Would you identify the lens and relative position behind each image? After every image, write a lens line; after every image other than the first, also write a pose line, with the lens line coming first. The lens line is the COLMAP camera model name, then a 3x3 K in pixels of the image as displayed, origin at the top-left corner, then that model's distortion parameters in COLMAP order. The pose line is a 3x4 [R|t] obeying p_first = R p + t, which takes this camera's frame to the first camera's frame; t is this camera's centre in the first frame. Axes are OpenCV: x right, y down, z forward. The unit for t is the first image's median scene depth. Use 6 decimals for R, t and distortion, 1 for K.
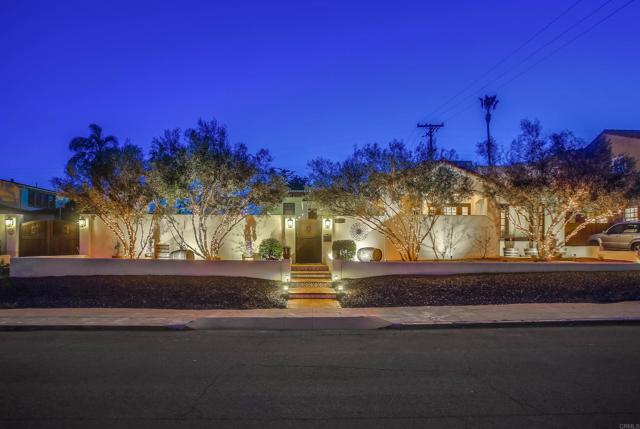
lens RADIAL K [[368.6, 0, 317.9], [0, 368.6, 211.9], [0, 0, 1]] dist [-0.046468, -0.001696]
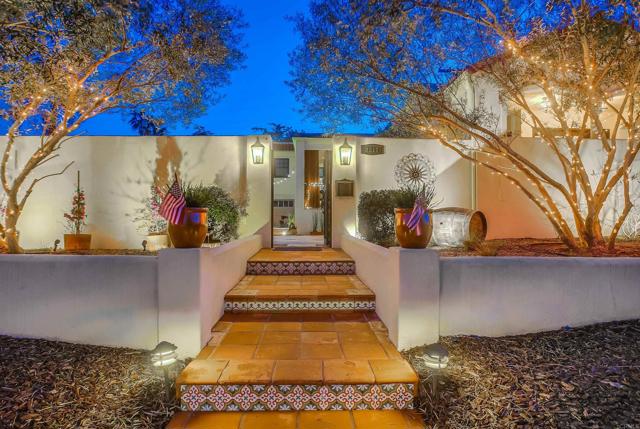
lens RADIAL K [[368.6, 0, 319.9], [0, 368.6, 212.7], [0, 0, 1]] dist [-0.046468, -0.001696]
pose [[0.999987, -0.002829, 0.004356, -0.004979], [0.002463, 0.996642, 0.081846, 0.064354], [-0.004573, -0.081834, 0.996635, 0.565515]]
